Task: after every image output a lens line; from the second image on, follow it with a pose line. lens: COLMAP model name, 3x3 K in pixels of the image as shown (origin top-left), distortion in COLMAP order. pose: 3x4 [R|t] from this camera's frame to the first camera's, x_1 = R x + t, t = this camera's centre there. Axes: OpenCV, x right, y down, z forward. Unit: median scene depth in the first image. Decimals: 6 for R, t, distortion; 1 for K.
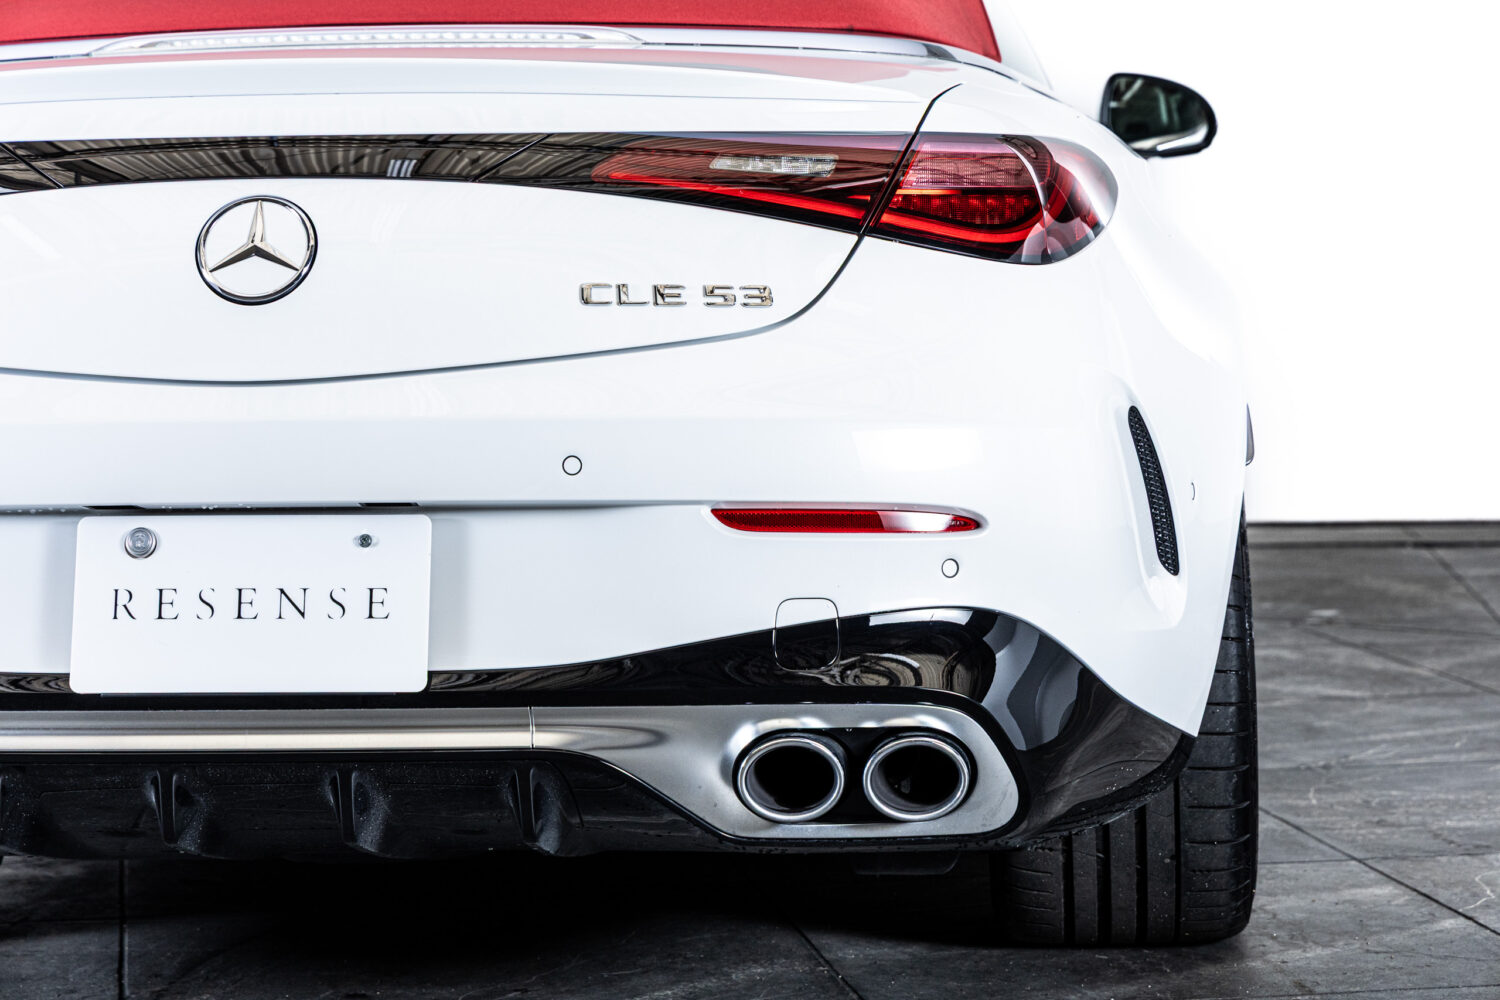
lens RADIAL K [[4033.4, 0, 750.0], [0, 4033.4, 500.0], [0, 0, 1]] dist [0.032366, 0.153669]
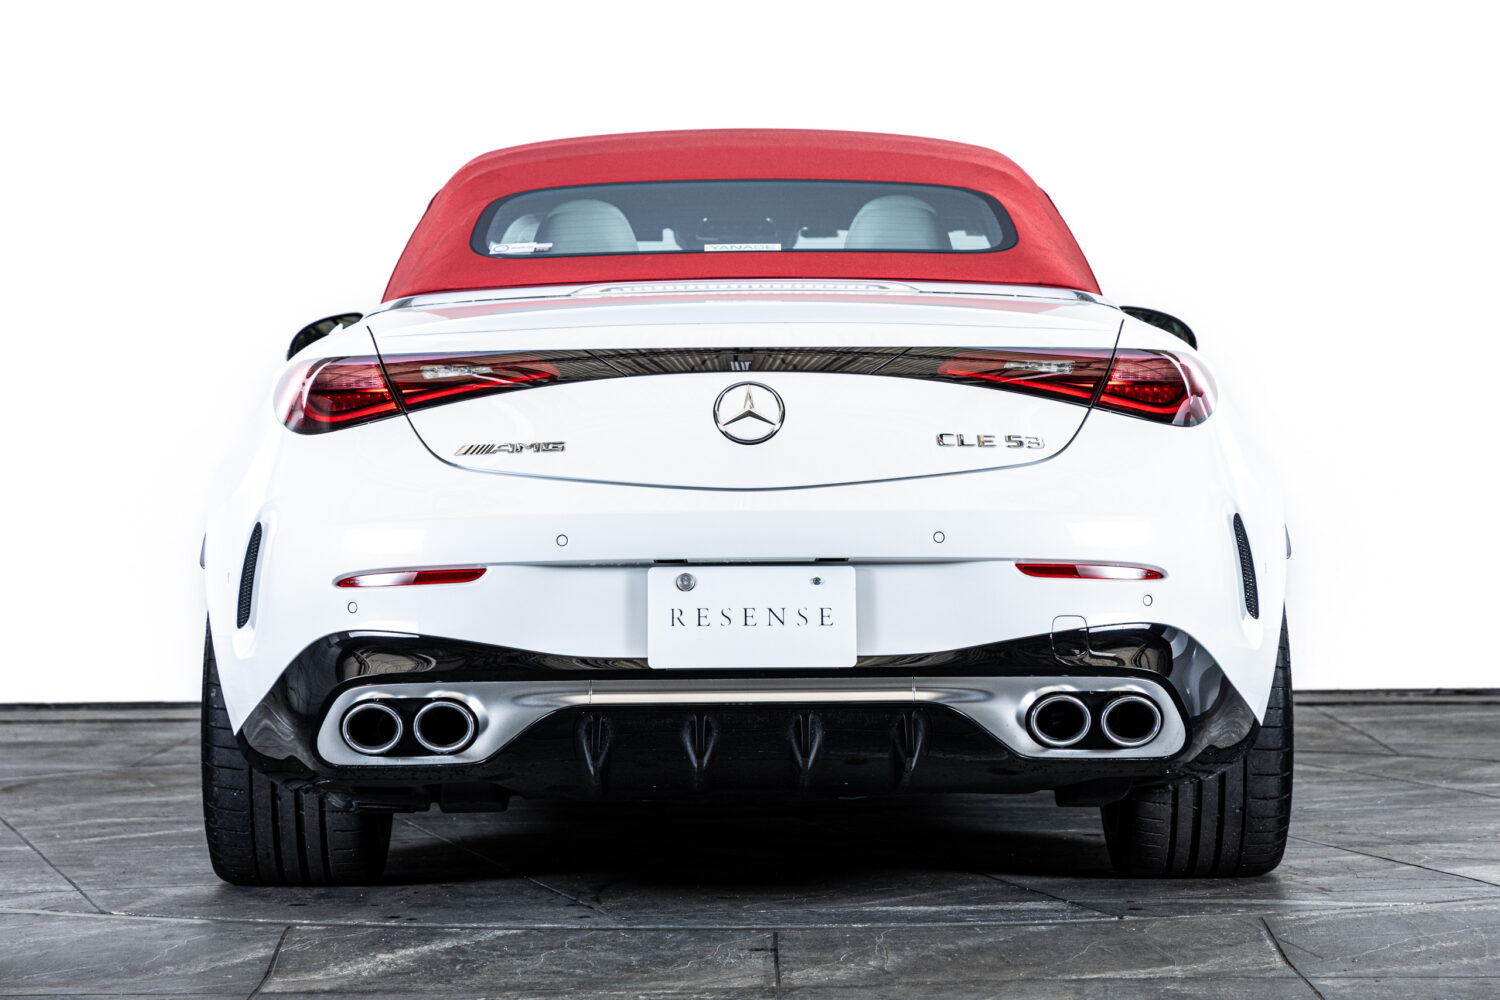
lens RADIAL K [[4961.0, 0, 750.0], [0, 4961.0, 500.0], [0, 0, 1]] dist [-0.034274, 0.979186]
pose [[0.996439, 0.004580, 0.084197, -0.286628], [0.000629, 0.998093, -0.061727, 0.100775], [-0.084319, 0.061560, 0.994535, -1.051073]]
